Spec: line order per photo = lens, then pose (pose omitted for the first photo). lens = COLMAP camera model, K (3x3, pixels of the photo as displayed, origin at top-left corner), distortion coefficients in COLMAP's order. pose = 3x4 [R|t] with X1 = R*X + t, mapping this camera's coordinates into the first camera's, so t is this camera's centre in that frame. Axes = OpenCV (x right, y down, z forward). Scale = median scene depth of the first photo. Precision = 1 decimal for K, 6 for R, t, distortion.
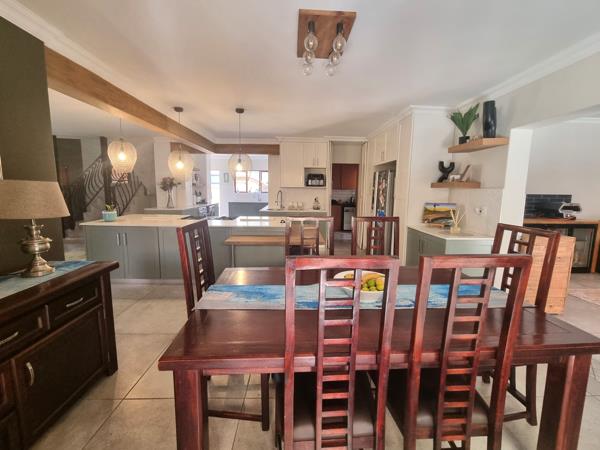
lens RADIAL K [[264.1, 0, 302.6], [0, 264.1, 222.9], [0, 0, 1]] dist [-0.001031, 0.000275]
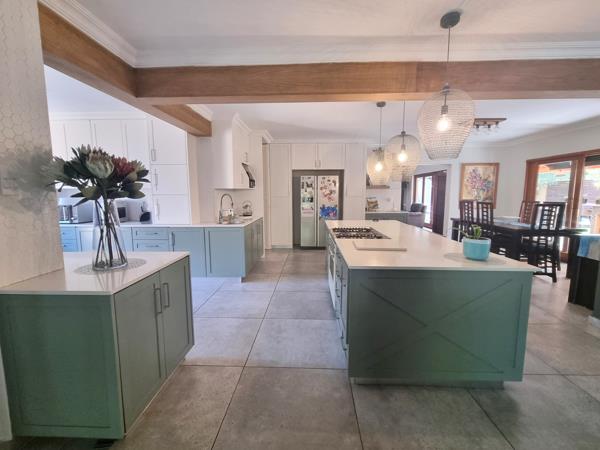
lens RADIAL K [[264.1, 0, 302.6], [0, 264.1, 222.9], [0, 0, 1]] dist [-0.001031, 0.000275]
pose [[0.088076, -0.119239, 0.988951, -1.312367], [0.122798, 0.986536, 0.108011, -0.155421], [-0.988516, 0.111928, 0.101532, 1.302508]]
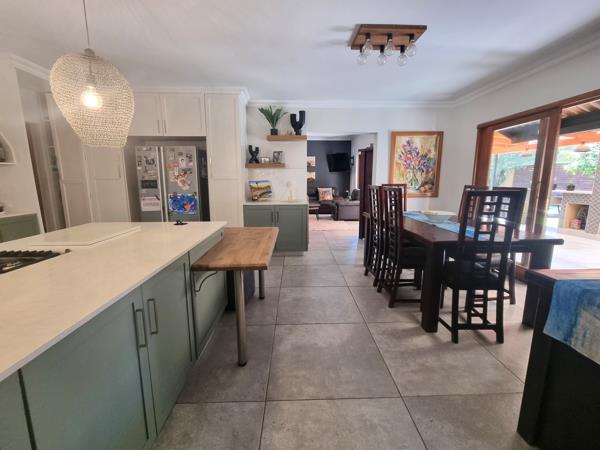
lens RADIAL K [[264.1, 0, 302.6], [0, 264.1, 222.9], [0, 0, 1]] dist [-0.001031, 0.000275]
pose [[0.020786, -0.170785, 0.985089, -0.695383], [0.120611, 0.978534, 0.167103, -0.064905], [-0.992482, 0.115339, 0.040939, 0.779425]]
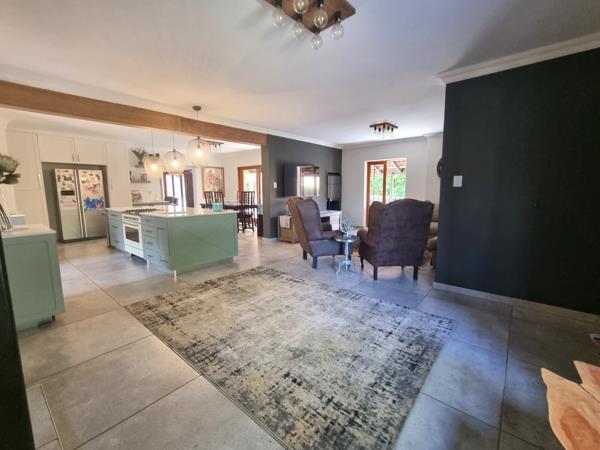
lens RADIAL K [[264.1, 0, 302.6], [0, 264.1, 222.9], [0, 0, 1]] dist [-0.001031, 0.000275]
pose [[-0.732908, -0.089716, 0.674387, -1.906802], [0.083592, 0.971880, 0.220138, -0.174896], [-0.675173, 0.217714, -0.704799, 1.643093]]
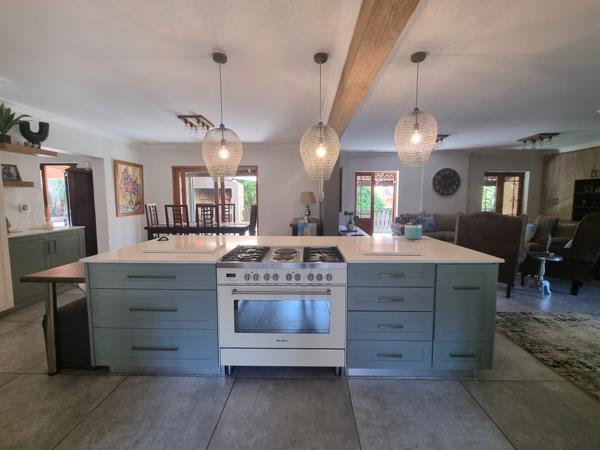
lens RADIAL K [[264.1, 0, 302.6], [0, 264.1, 222.9], [0, 0, 1]] dist [-0.001031, 0.000275]
pose [[-0.997100, -0.011369, 0.075247, -0.519967], [0.004787, 0.977449, 0.211117, -0.189907], [-0.075950, 0.210865, -0.974560, 1.761679]]
